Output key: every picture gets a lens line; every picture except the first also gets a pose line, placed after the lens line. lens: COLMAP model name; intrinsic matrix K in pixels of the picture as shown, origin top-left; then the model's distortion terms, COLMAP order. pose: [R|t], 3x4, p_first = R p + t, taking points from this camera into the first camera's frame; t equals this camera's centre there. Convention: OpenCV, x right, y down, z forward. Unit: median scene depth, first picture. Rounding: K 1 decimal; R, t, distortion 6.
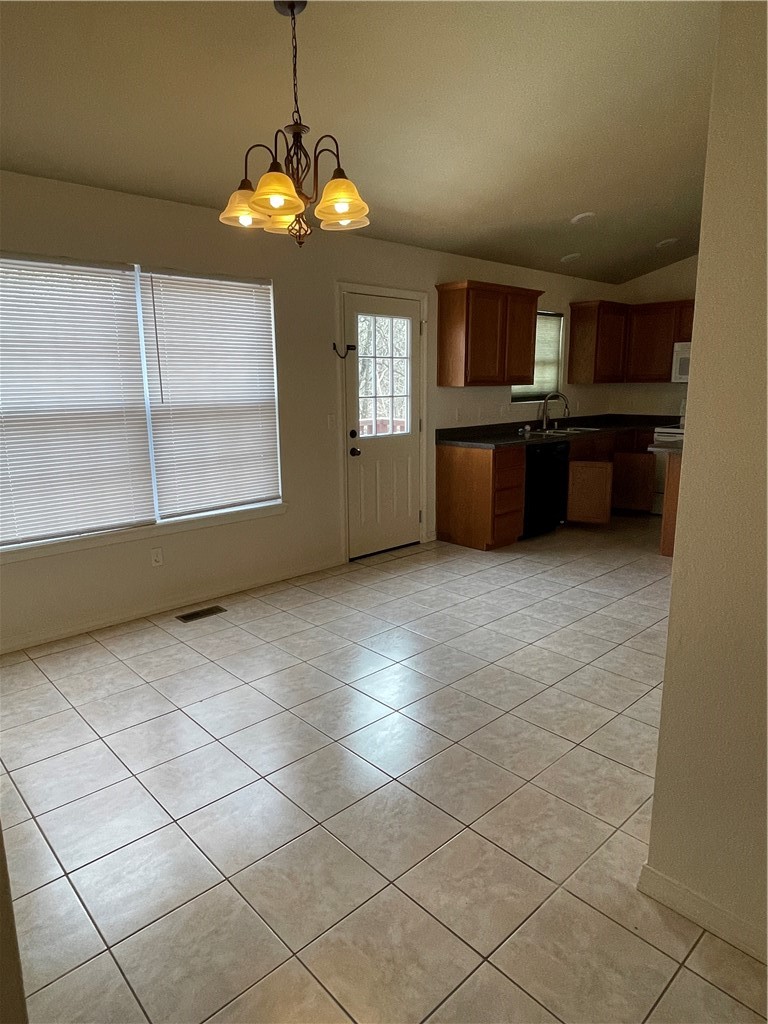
lens RADIAL K [[627.6, 0, 375.2], [0, 627.6, 514.1], [0, 0, 1]] dist [-0.001586, -0.005151]
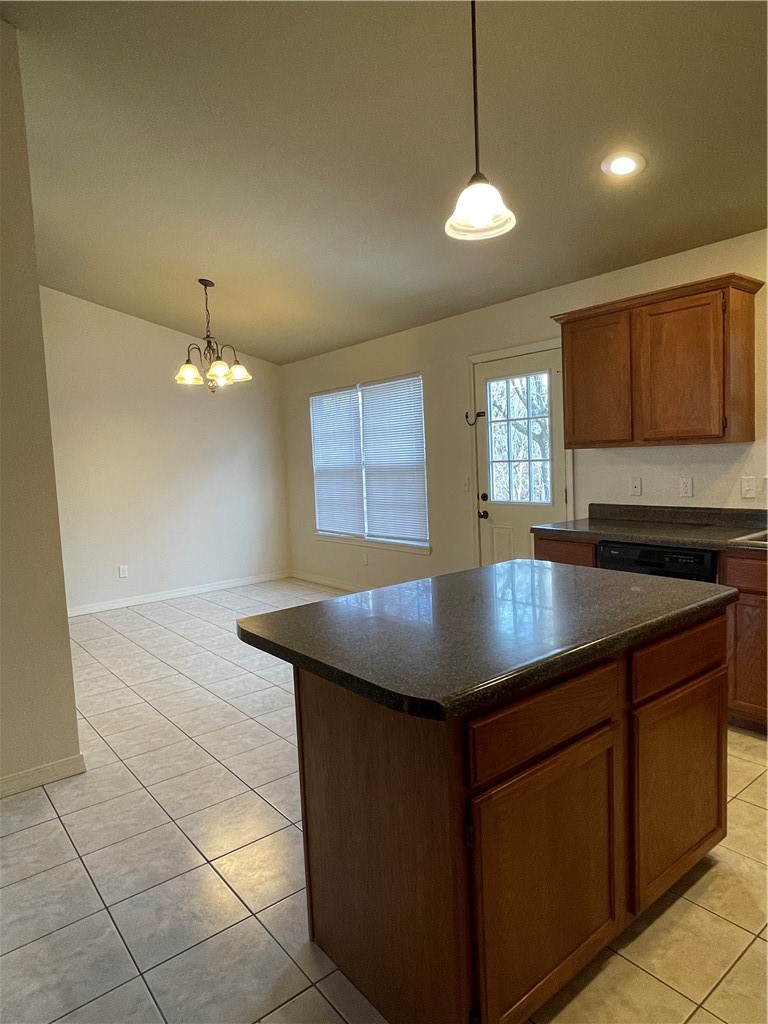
lens RADIAL K [[627.6, 0, 383.8], [0, 627.6, 511.8], [0, 0, 1]] dist [-0.001586, -0.005151]
pose [[-0.067077, 0.105853, -0.992117, 1.018235], [-0.159291, 0.980466, 0.115380, -0.201564], [0.984950, 0.165775, -0.048905, 0.919335]]
